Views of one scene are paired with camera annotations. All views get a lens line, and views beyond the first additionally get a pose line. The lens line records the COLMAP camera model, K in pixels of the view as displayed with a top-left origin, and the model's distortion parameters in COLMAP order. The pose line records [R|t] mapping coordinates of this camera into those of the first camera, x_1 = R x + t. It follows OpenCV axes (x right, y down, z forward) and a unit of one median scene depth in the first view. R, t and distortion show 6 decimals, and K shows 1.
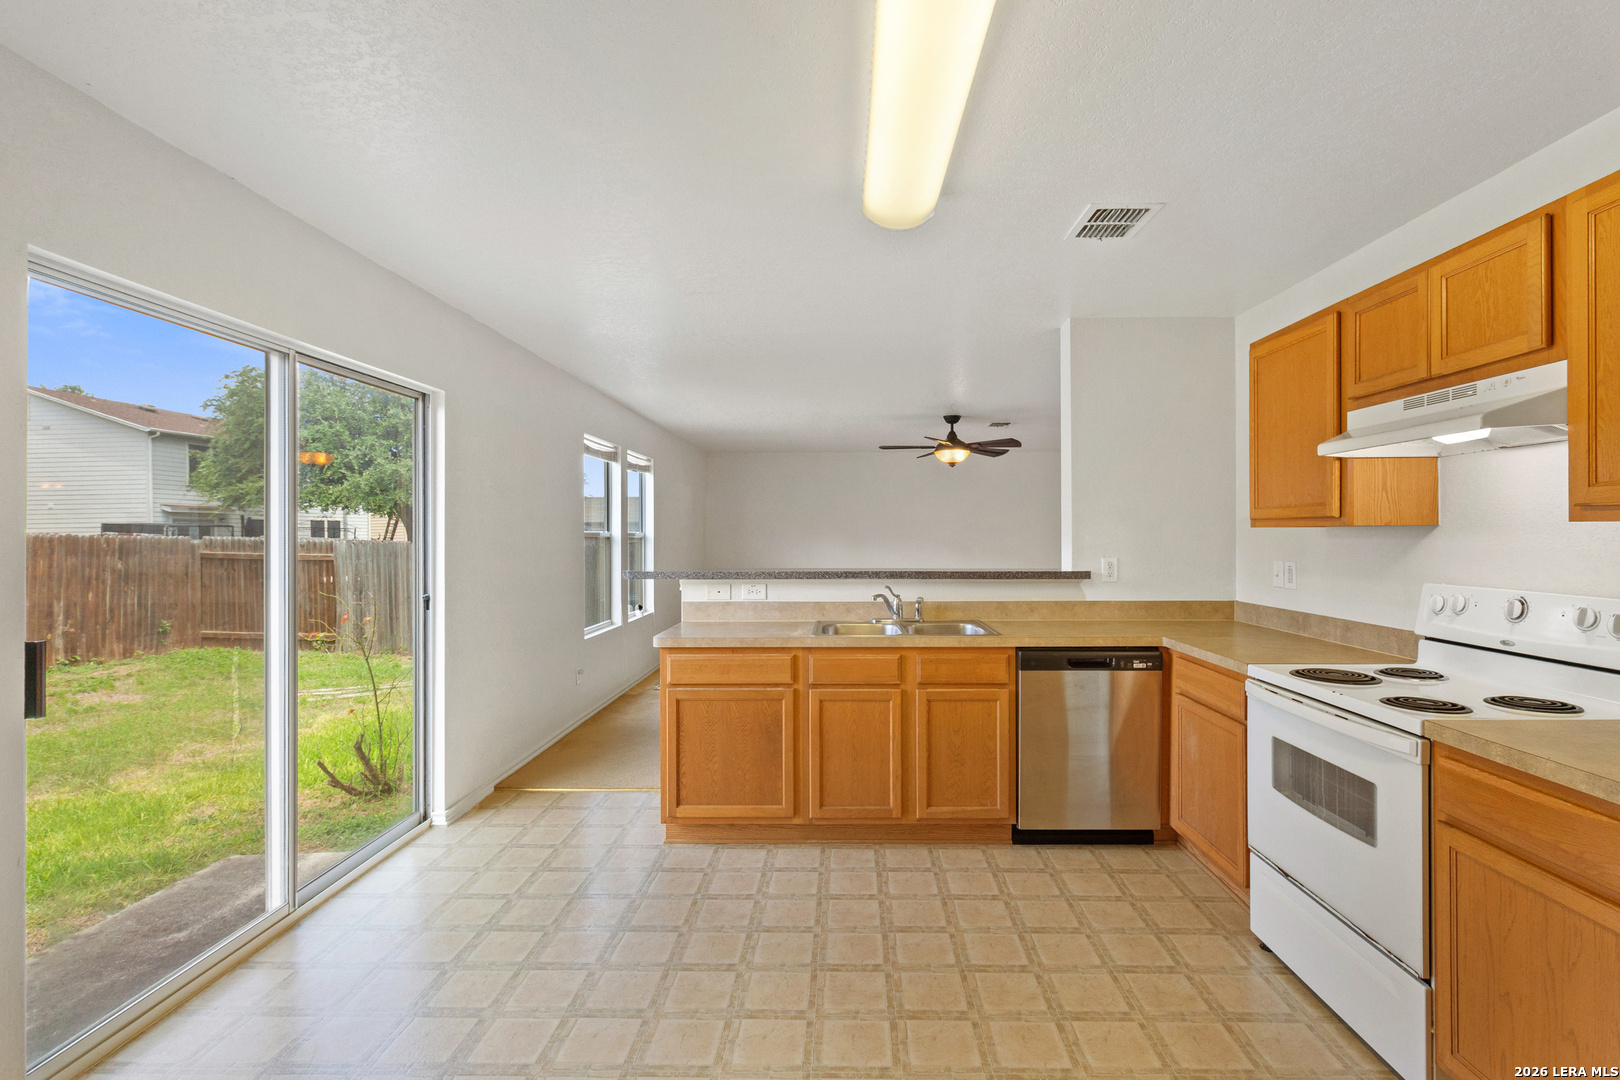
lens RADIAL K [[730.0, 0, 814.9], [0, 730.0, 540.3], [0, 0, 1]] dist [-0.013768, 0.001193]
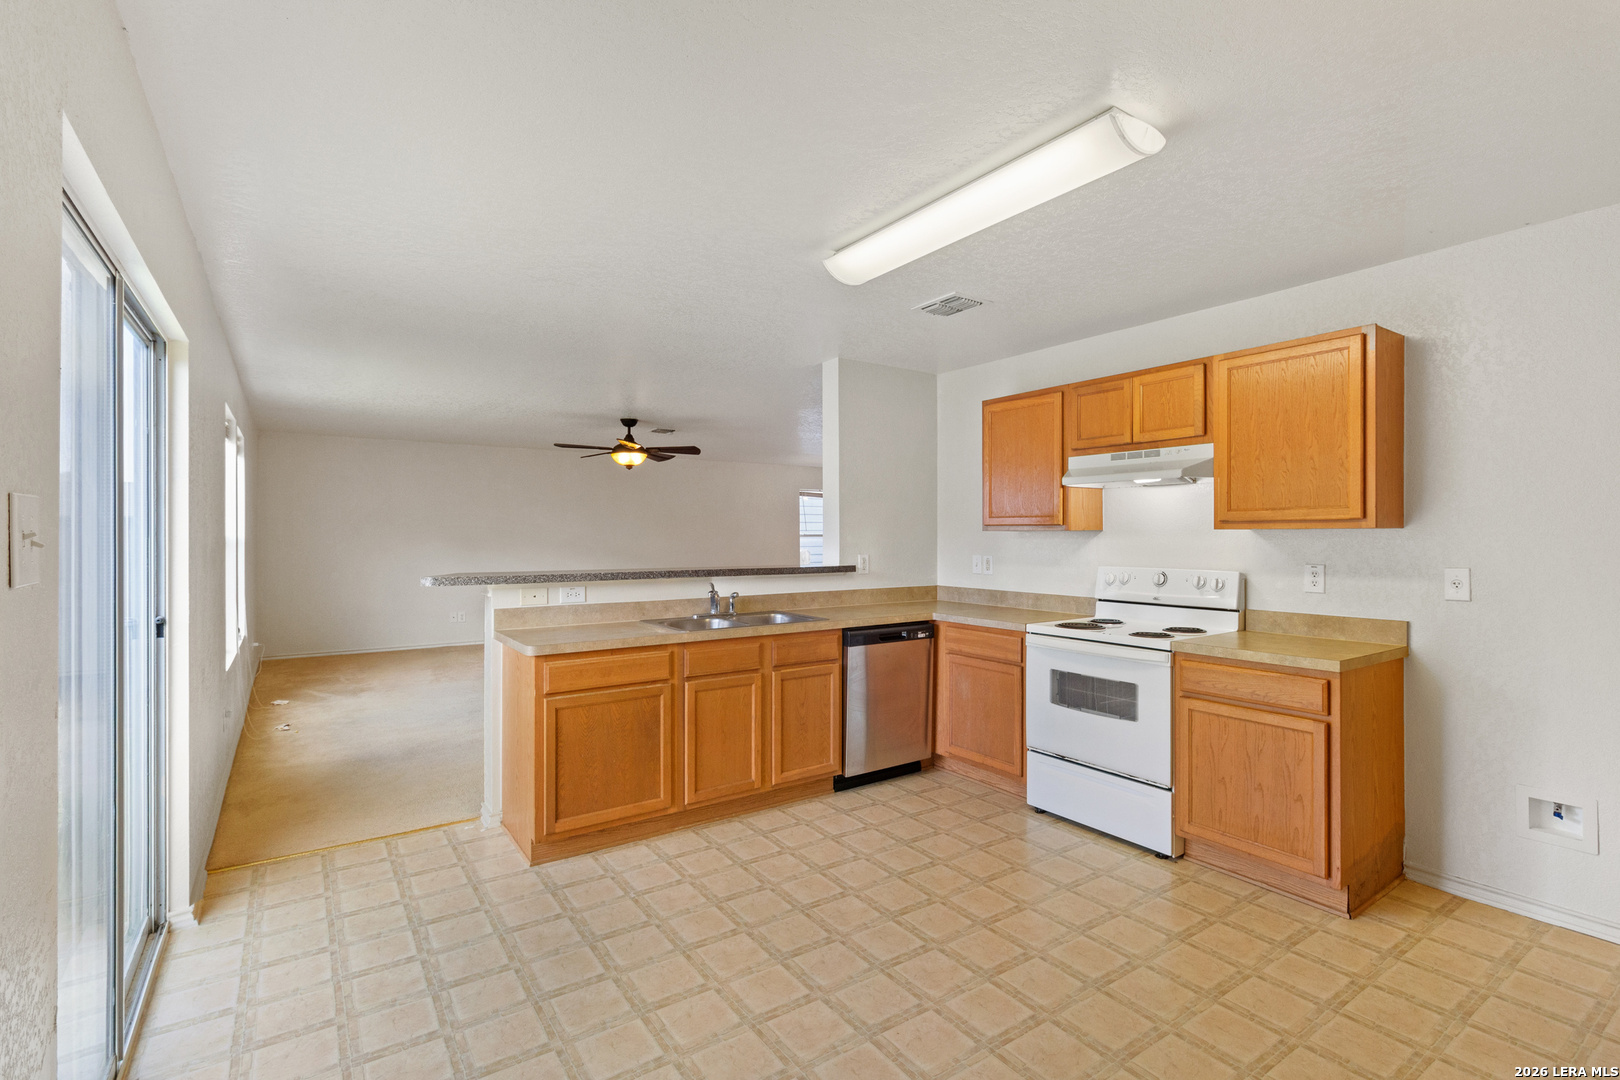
lens RADIAL K [[756.1, 0, 804.1], [0, 756.1, 538.8], [0, 0, 1]] dist [0.010419, -0.002681]
pose [[0.812000, -0.000626, 0.583657, -0.507521], [0.003313, 0.999988, -0.003537, 0.001230], [-0.583648, 0.004806, 0.811992, 0.008686]]
